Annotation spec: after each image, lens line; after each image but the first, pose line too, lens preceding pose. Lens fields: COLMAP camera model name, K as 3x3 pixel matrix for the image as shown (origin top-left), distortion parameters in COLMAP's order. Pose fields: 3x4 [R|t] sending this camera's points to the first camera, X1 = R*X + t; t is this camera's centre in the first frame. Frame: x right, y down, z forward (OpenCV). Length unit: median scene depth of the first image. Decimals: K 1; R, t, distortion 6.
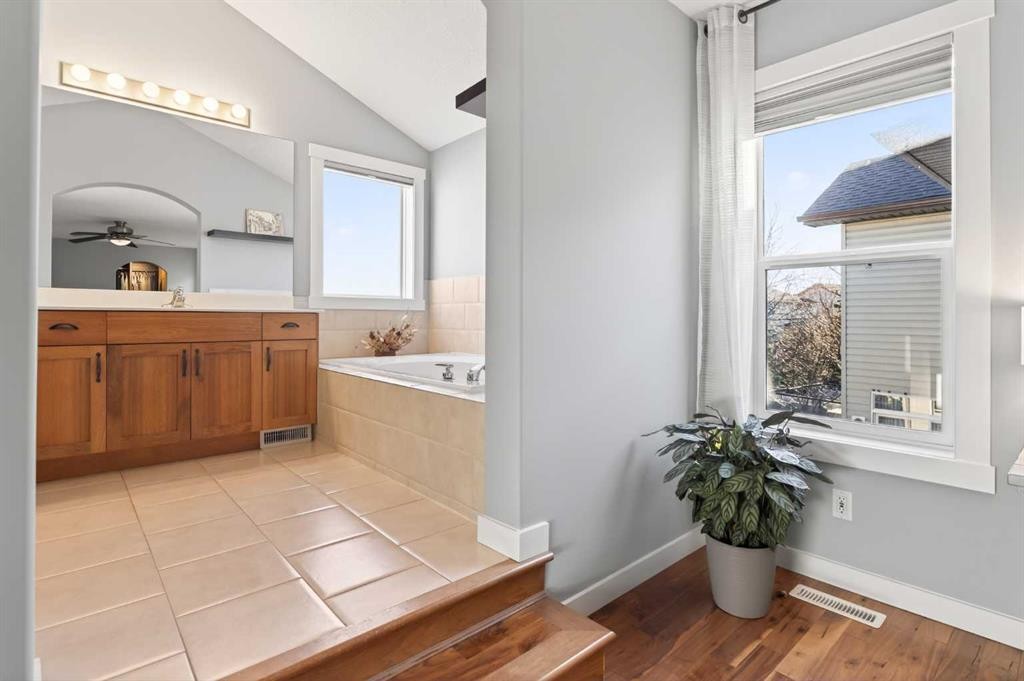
lens RADIAL K [[503.8, 0, 501.9], [0, 503.8, 315.2], [0, 0, 1]] dist [0.001249, -0.000107]
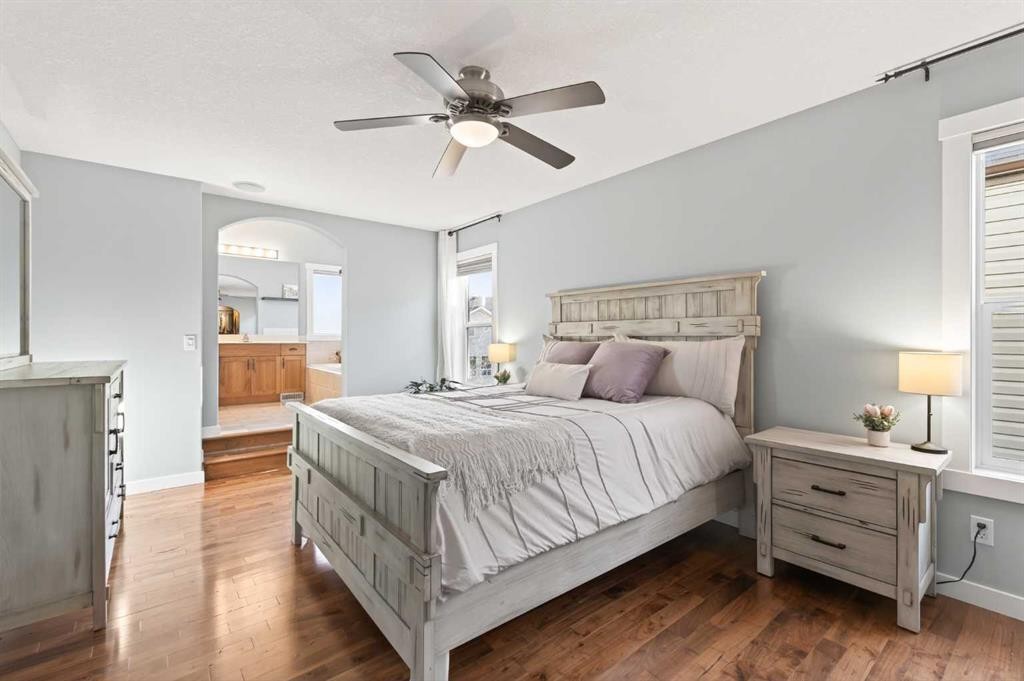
lens RADIAL K [[445.6, 0, 512.8], [0, 445.6, 339.3], [0, 0, 1]] dist [0.003592, -0.002860]
pose [[0.999407, -0.005401, -0.034018, 0.660755], [0.005525, 0.999978, 0.003552, -0.027027], [0.033998, -0.003738, 0.999415, -1.018143]]
